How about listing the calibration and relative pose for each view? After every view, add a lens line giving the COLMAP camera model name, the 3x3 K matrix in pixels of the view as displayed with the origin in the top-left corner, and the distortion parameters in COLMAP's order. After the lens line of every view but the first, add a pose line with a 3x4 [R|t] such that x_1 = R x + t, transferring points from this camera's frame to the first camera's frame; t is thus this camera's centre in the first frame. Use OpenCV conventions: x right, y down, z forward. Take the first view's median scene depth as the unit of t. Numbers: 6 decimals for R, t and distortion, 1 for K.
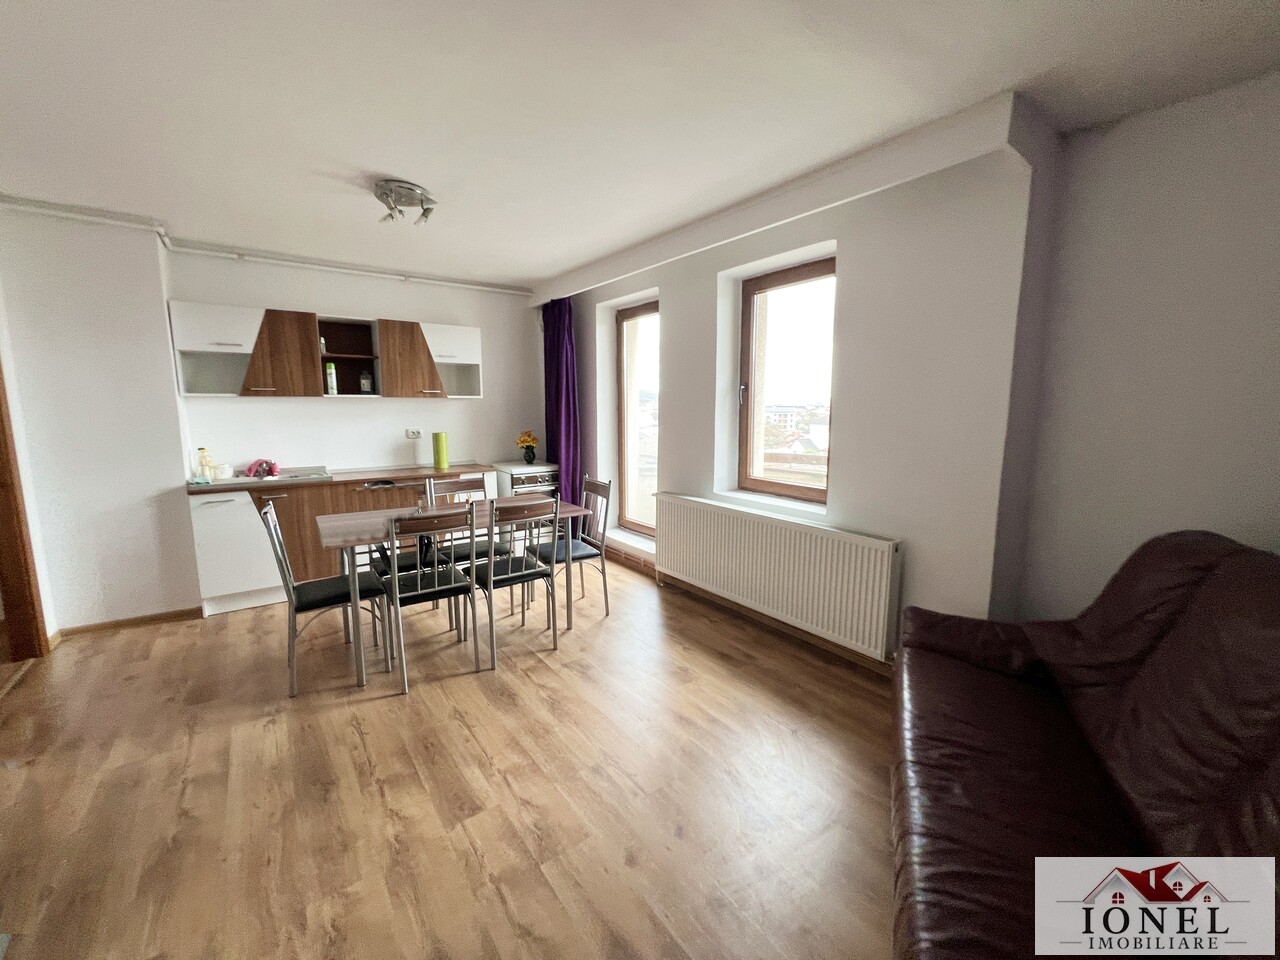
lens RADIAL K [[512.1, 0, 640.0], [0, 512.1, 480.0], [0, 0, 1]] dist [-0.002040, -0.000083]
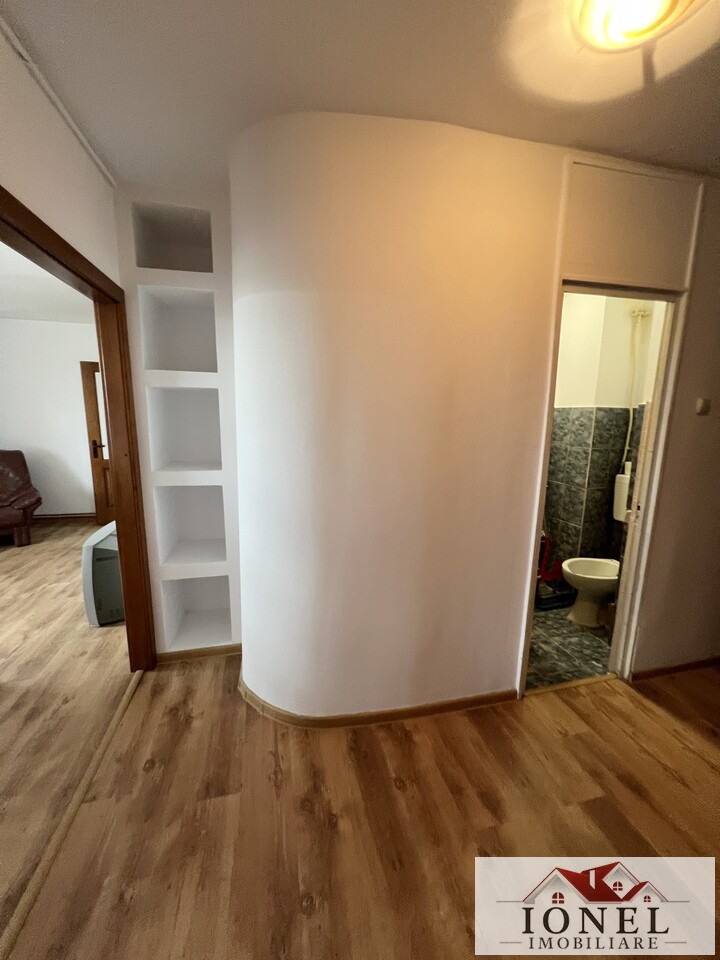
lens RADIAL K [[384.1, 0, 360.0], [0, 384.1, 480.0], [0, 0, 1]] dist [0.000128, 0.000006]
pose [[-0.921882, -0.075397, 0.380065, -2.319417], [0.043835, 0.954294, 0.295637, -0.225530], [-0.384984, 0.289202, -0.876441, 1.479582]]
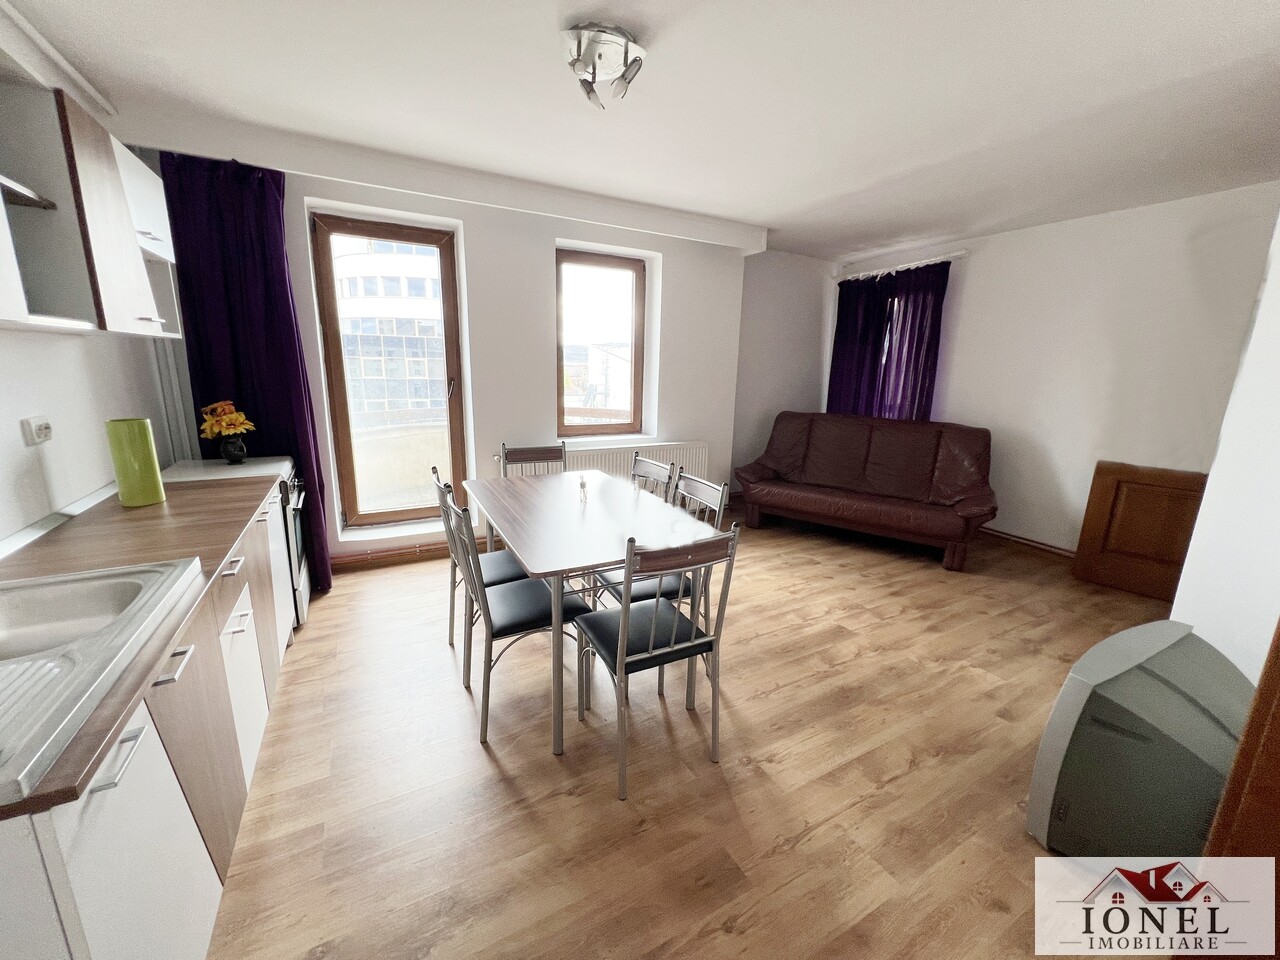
lens RADIAL K [[512.1, 0, 640.0], [0, 512.1, 480.0], [0, 0, 1]] dist [-0.002040, -0.000083]
pose [[0.135573, -0.218477, 0.966379, -1.747065], [0.119977, 0.971826, 0.202877, -0.187960], [-0.983476, 0.088439, 0.157966, 1.252474]]
